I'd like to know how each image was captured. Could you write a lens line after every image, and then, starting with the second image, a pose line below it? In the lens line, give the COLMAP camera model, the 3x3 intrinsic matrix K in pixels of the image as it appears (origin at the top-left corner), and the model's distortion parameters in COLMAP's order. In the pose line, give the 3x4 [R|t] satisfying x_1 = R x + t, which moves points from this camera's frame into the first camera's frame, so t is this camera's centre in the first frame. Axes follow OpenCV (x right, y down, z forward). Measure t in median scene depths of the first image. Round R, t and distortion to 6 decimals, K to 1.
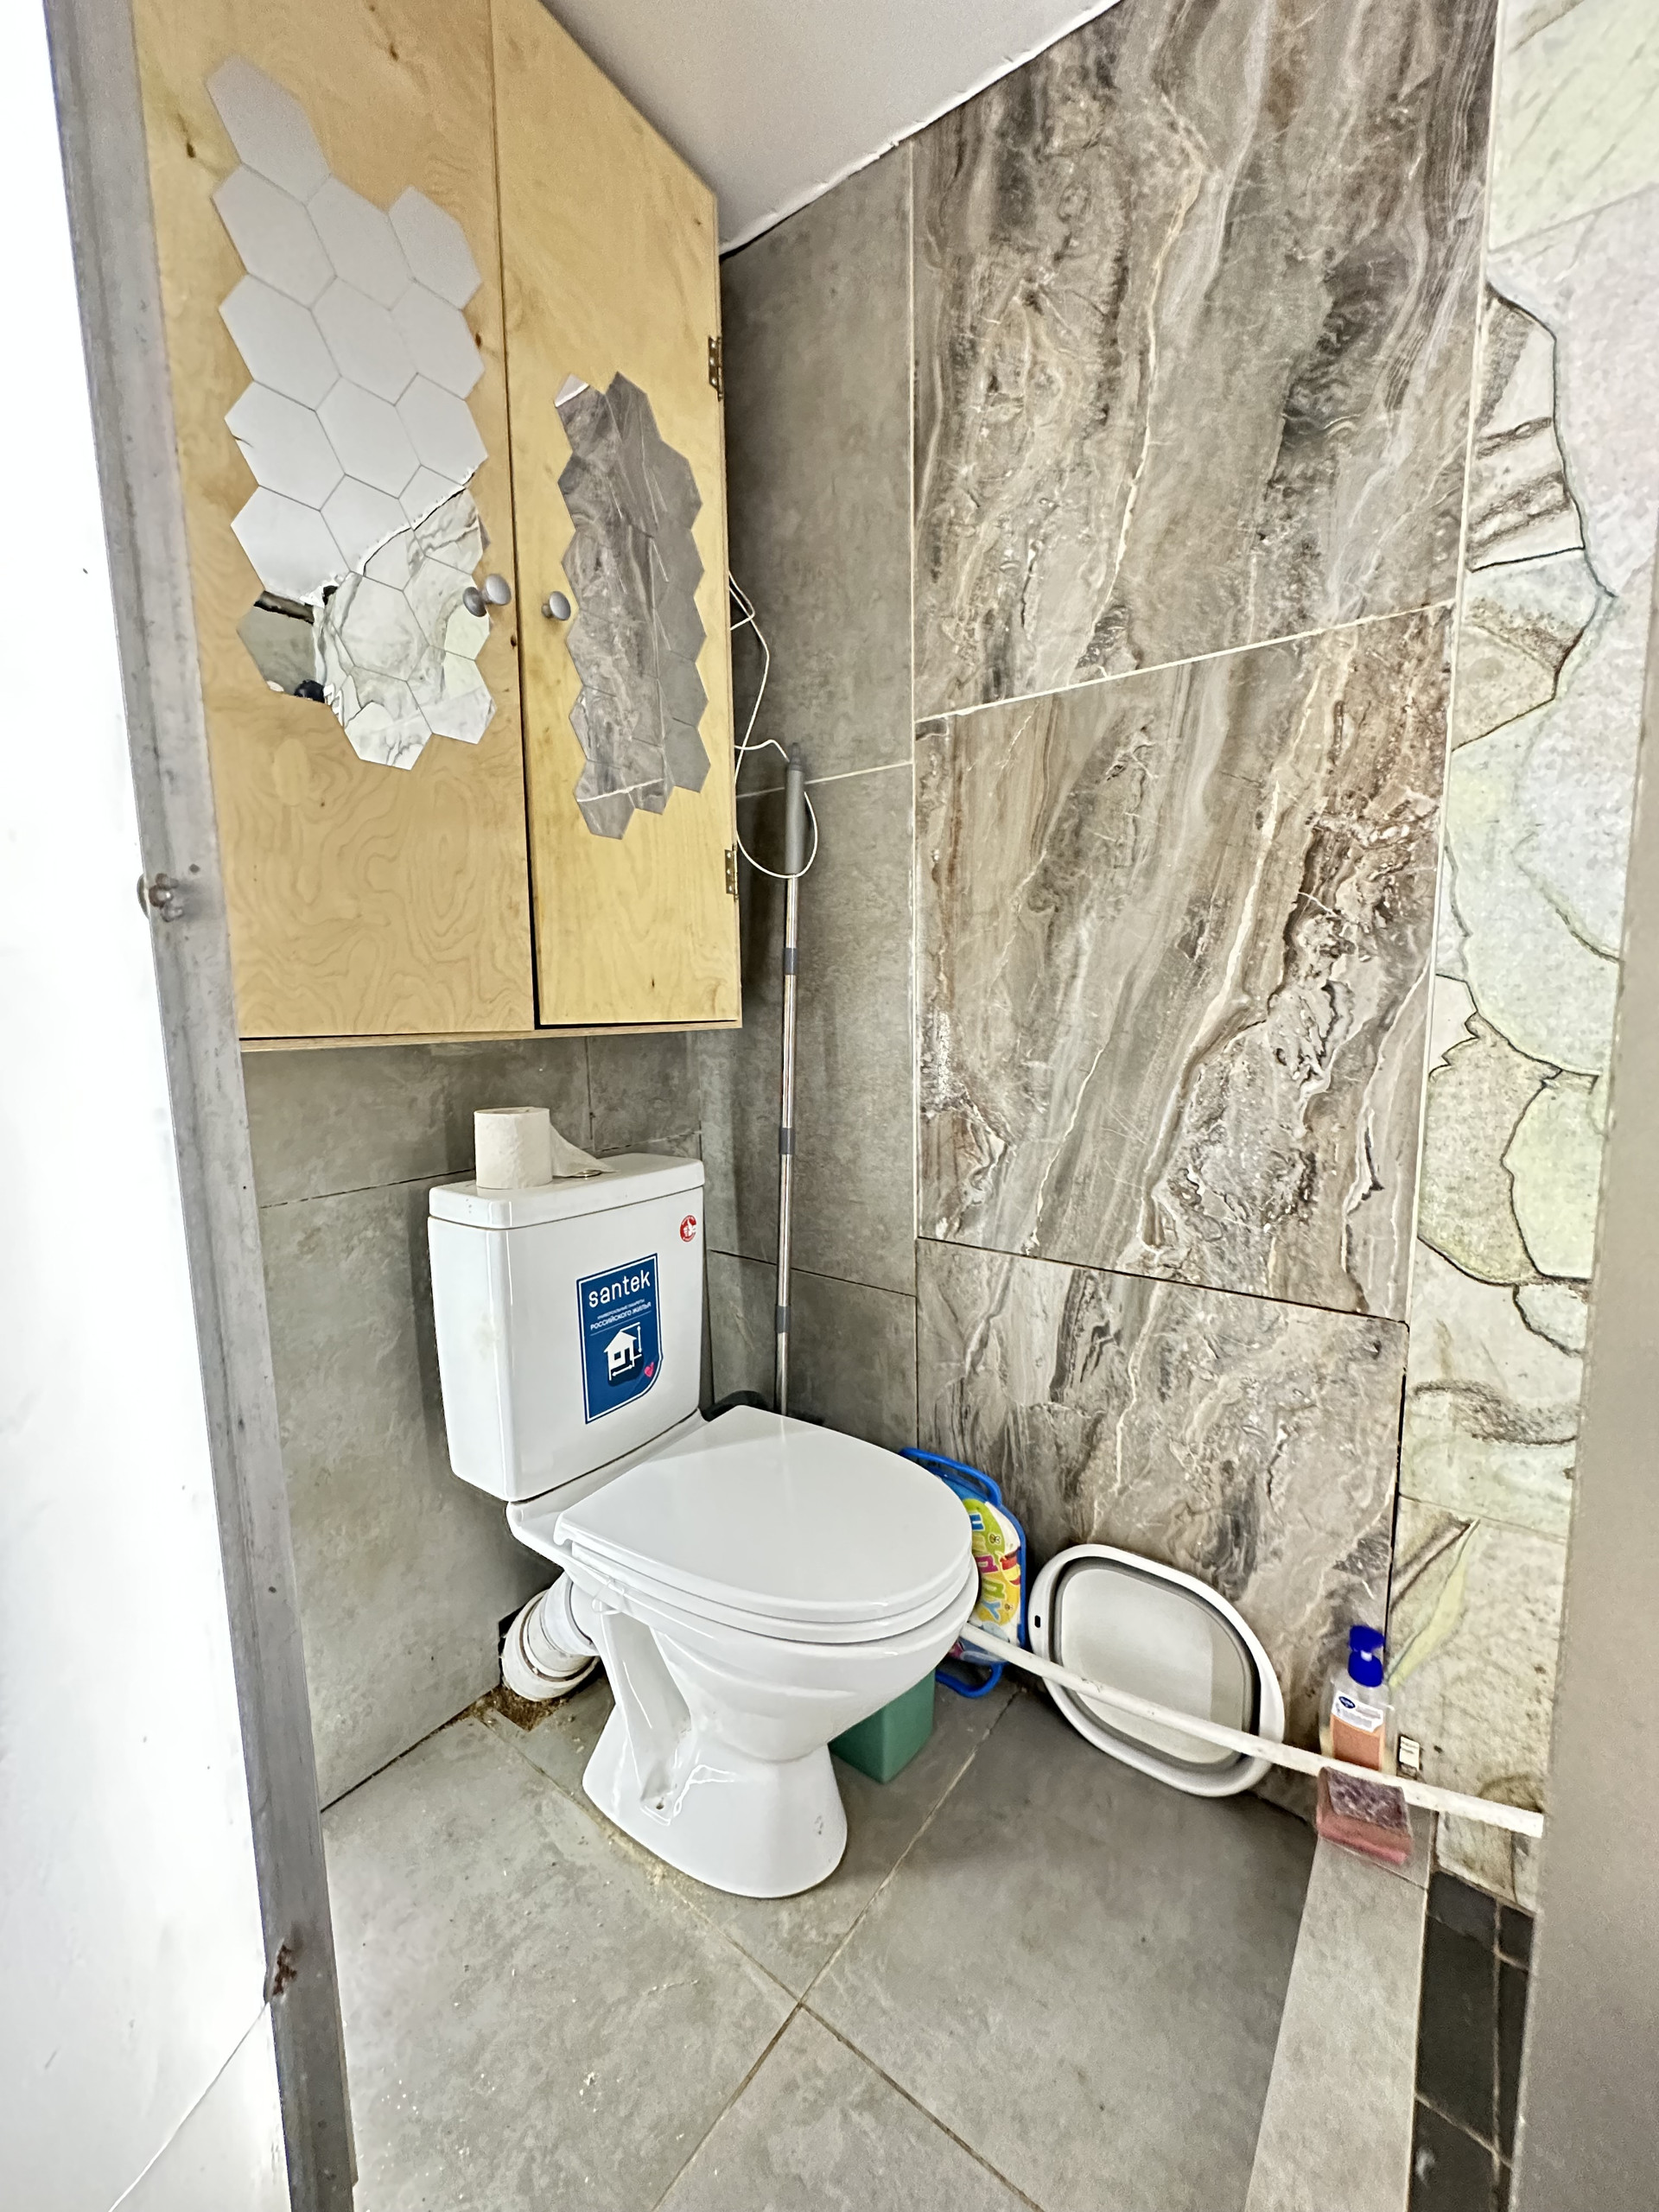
lens RADIAL K [[881.1, 0, 829.5], [0, 881.1, 1106.0], [0, 0, 1]] dist [-0.000857, 0.000163]
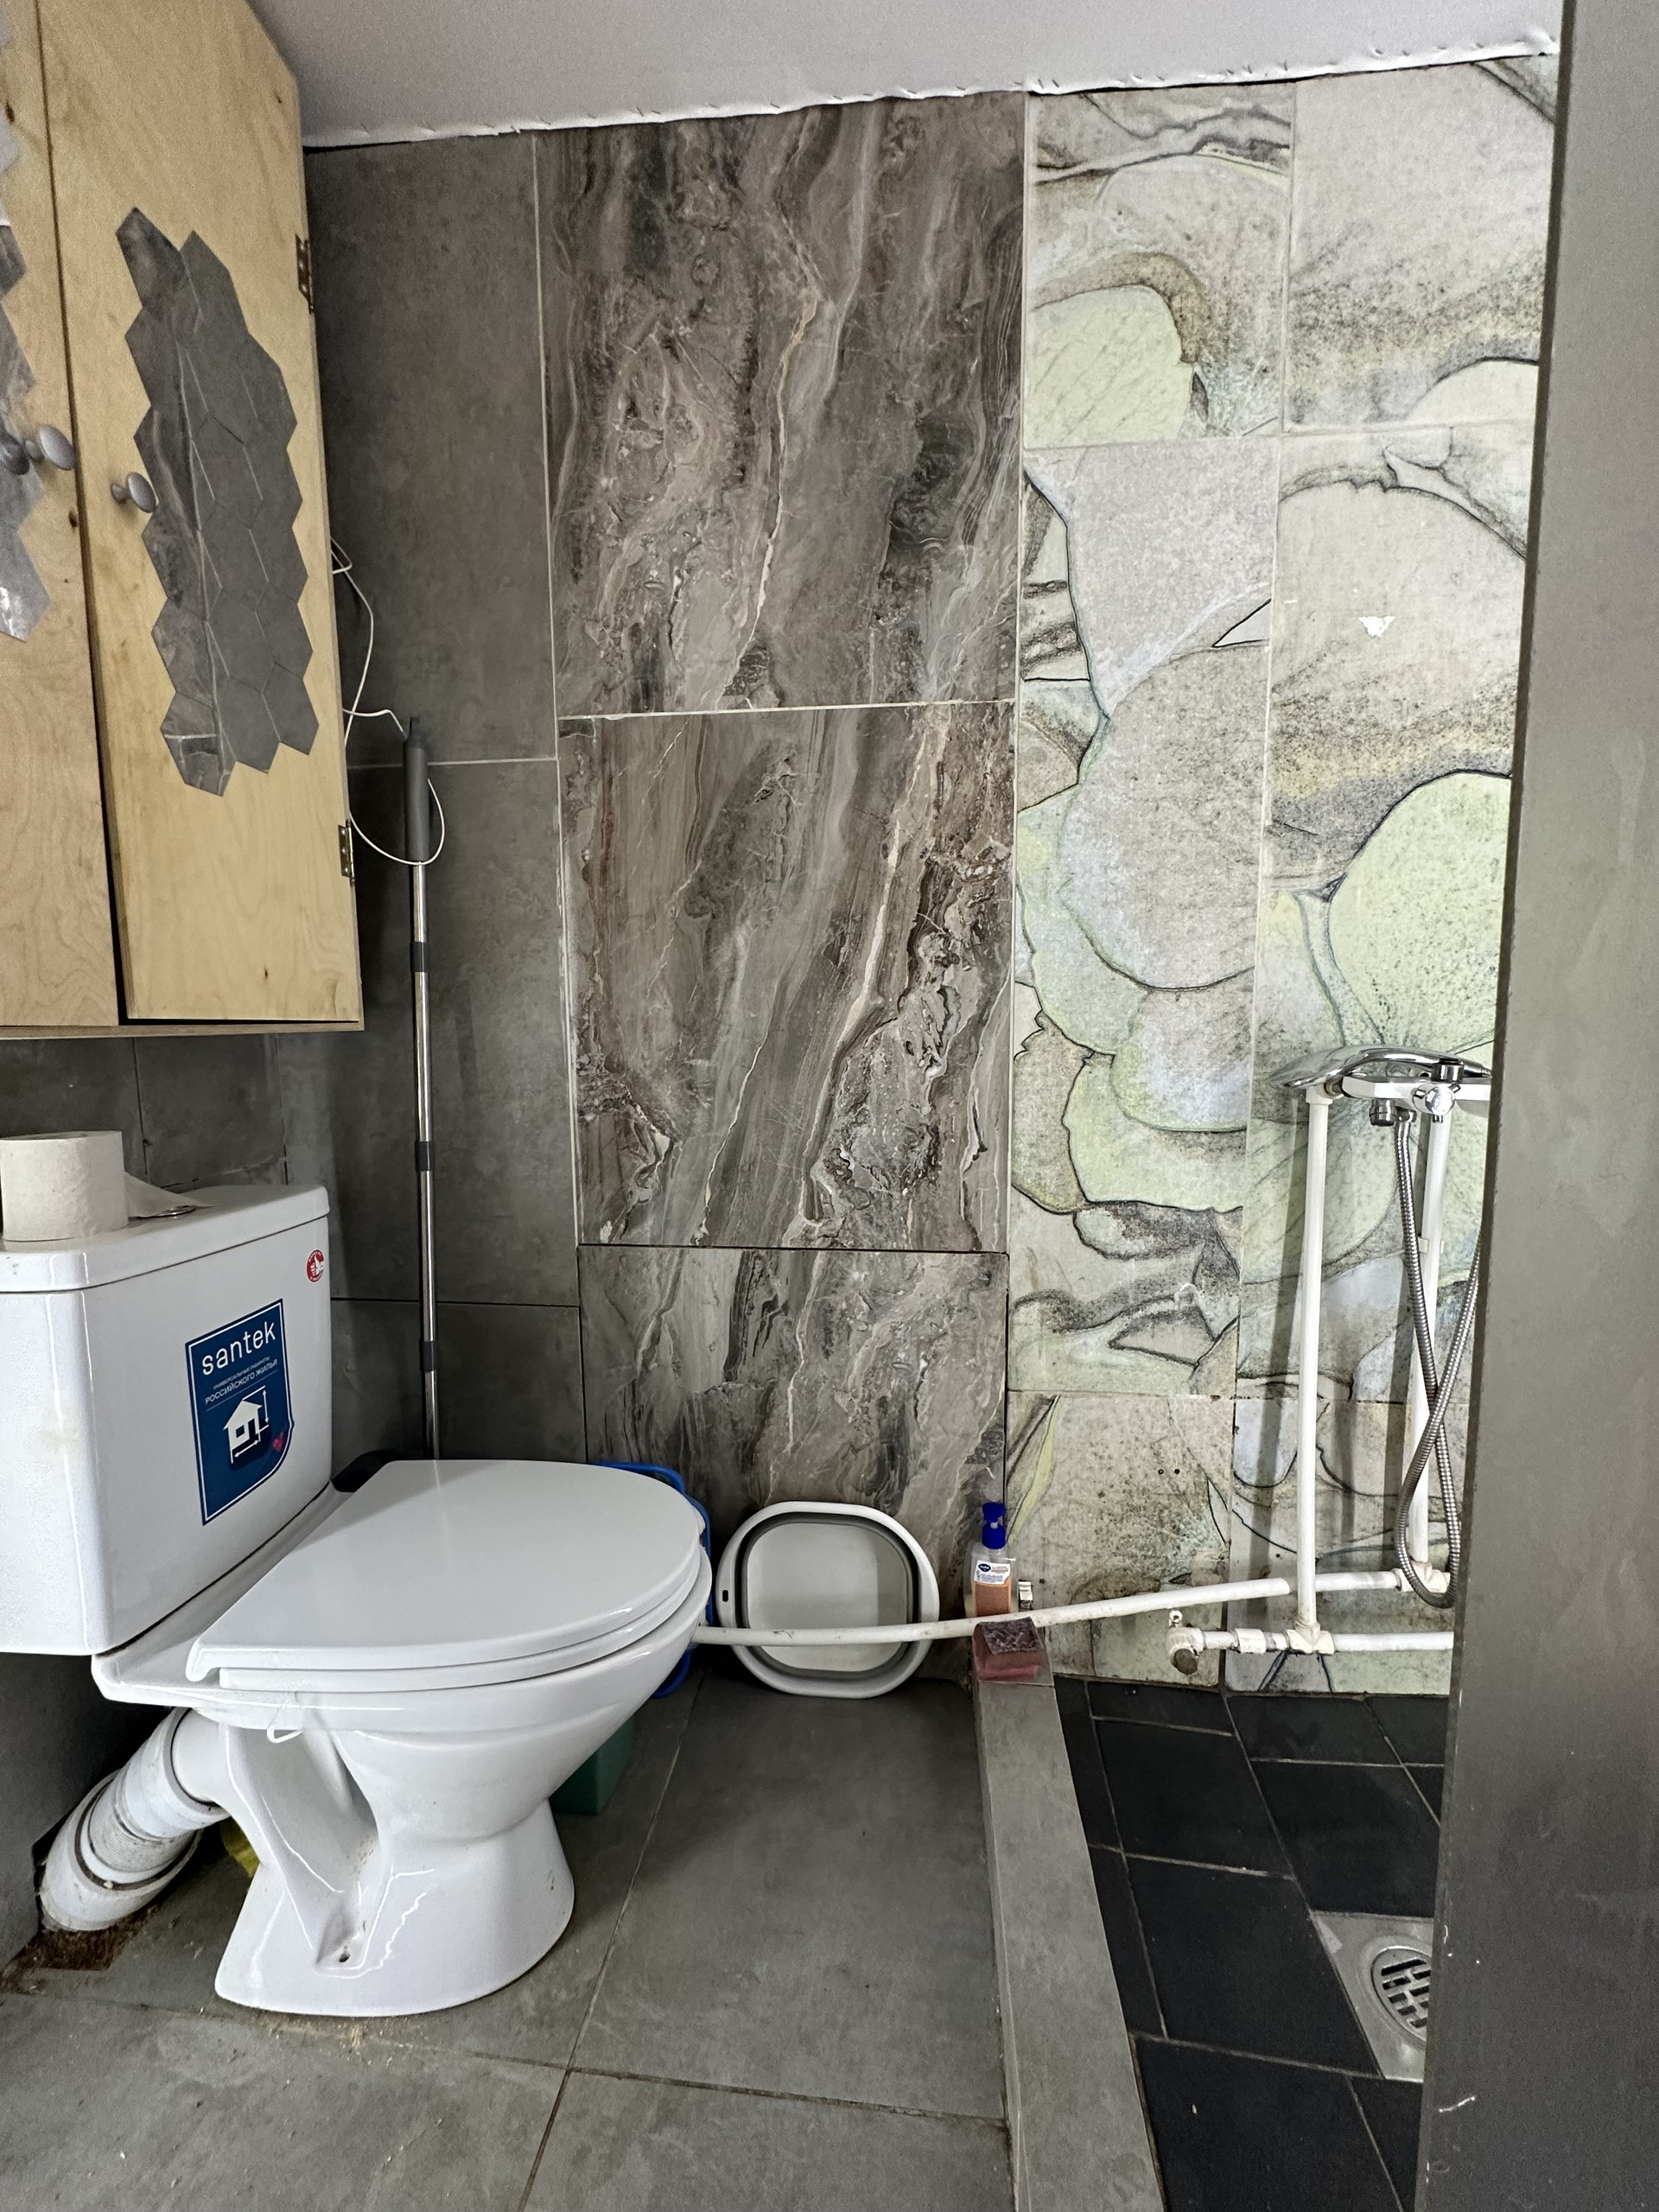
lens RADIAL K [[881.1, 0, 829.5], [0, 881.1, 1106.0], [0, 0, 1]] dist [-0.000857, 0.000163]
pose [[0.858585, -0.044981, 0.510695, -0.208144], [0.058469, 0.998235, -0.010376, 0.030310], [-0.509327, 0.038768, 0.859699, 0.022144]]
